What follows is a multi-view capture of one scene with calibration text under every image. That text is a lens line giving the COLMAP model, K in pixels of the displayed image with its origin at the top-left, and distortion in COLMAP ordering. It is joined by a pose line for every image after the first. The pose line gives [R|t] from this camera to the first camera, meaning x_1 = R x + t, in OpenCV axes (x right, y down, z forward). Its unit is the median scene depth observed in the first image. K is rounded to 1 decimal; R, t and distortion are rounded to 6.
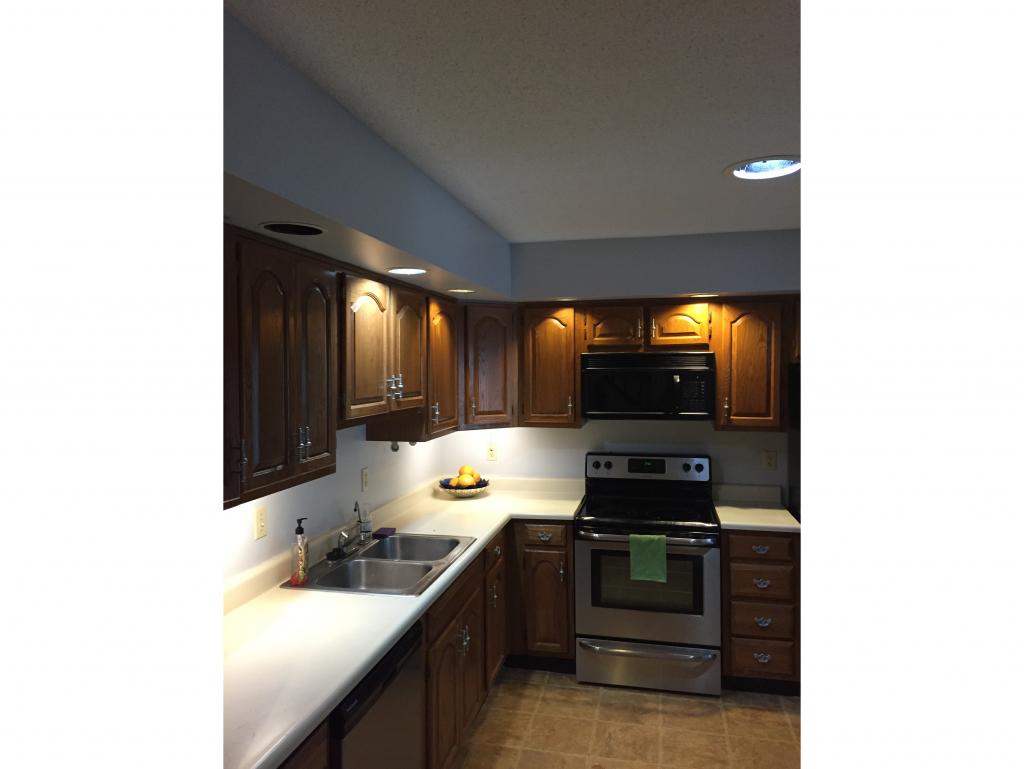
lens RADIAL K [[687.3, 0, 513.1], [0, 687.3, 379.5], [0, 0, 1]] dist [0.075686, 0.000271]
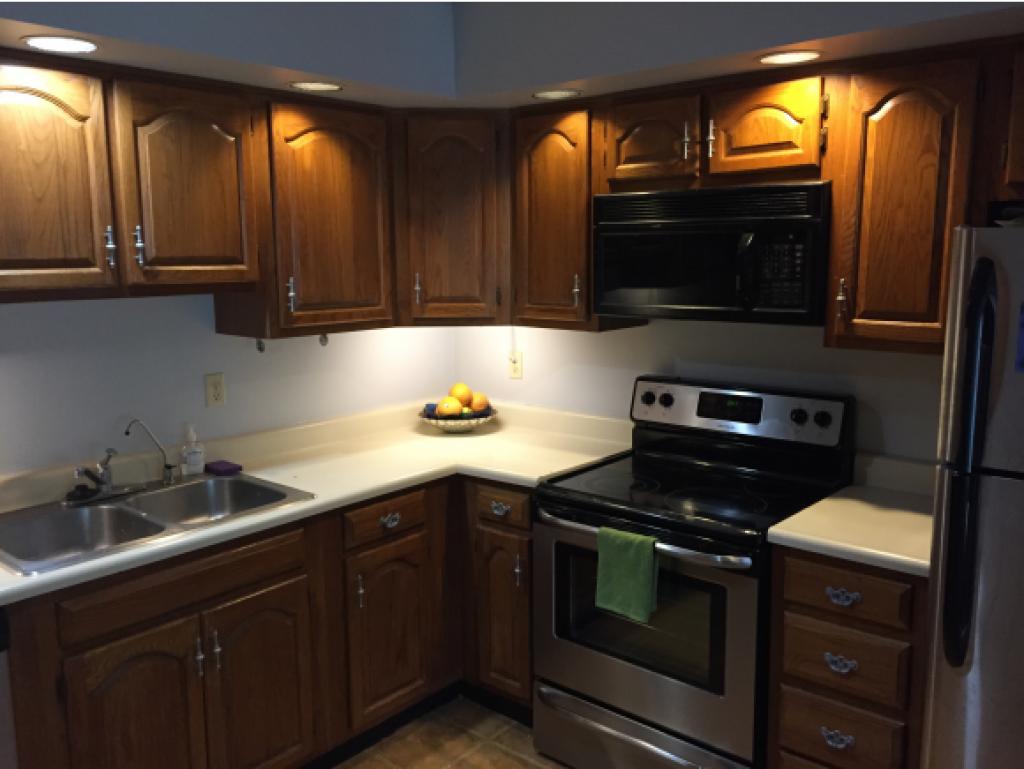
lens RADIAL K [[900.0, 0, 510.7], [0, 900.0, 386.6], [0, 0, 1]] dist [0.074102, -0.033716]
pose [[0.871987, 0.073201, -0.484026, 0.412667], [-0.008134, 0.990787, 0.135185, 0.016910], [0.489462, -0.113943, 0.864548, 0.333999]]
